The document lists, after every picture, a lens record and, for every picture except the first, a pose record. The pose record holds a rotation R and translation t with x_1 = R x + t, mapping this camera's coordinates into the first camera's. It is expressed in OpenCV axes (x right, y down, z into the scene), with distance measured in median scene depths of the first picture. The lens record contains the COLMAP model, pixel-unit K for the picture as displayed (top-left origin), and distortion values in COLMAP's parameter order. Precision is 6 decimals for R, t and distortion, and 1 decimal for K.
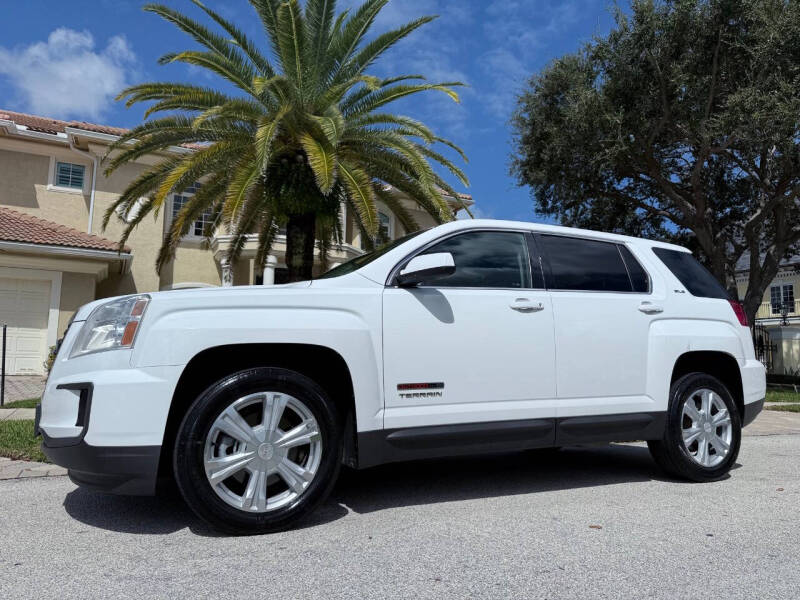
lens RADIAL K [[568.7, 0, 403.0], [0, 568.7, 302.0], [0, 0, 1]] dist [0.029988, -0.036498]
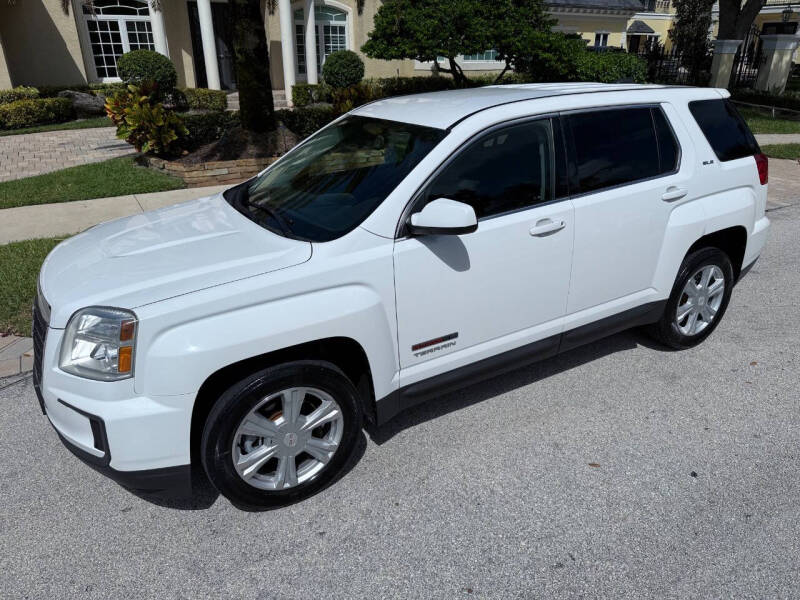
lens RADIAL K [[568.7, 0, 403.0], [0, 568.7, 302.0], [0, 0, 1]] dist [0.029988, -0.036498]
pose [[0.997828, -0.040806, 0.051715, -0.067301], [0.008601, 0.859024, 0.511862, -0.386034], [-0.065312, -0.510306, 0.857510, 0.193852]]
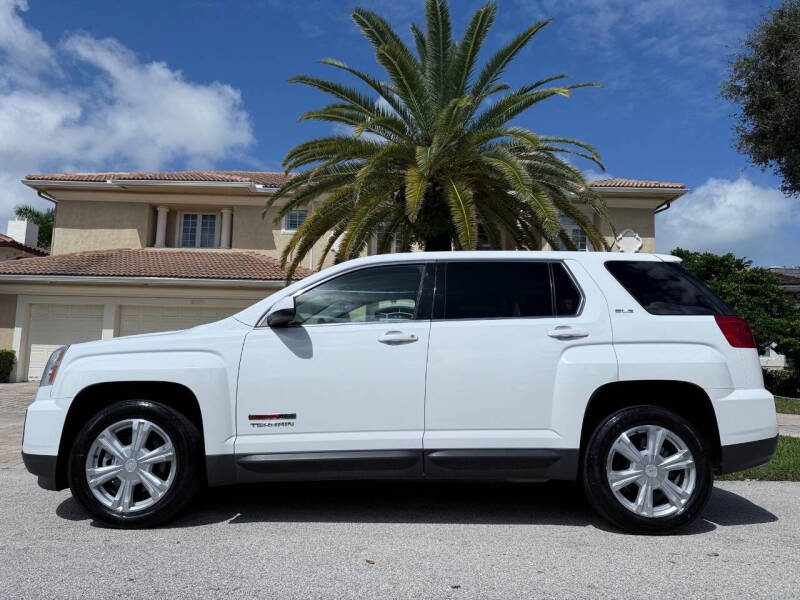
lens RADIAL K [[568.7, 0, 403.0], [0, 568.7, 302.0], [0, 0, 1]] dist [0.029988, -0.036498]
pose [[0.898283, -0.056416, -0.435782, 0.733480], [0.051041, 0.998407, -0.024043, -0.036944], [0.436444, -0.000646, 0.899731, 0.086127]]
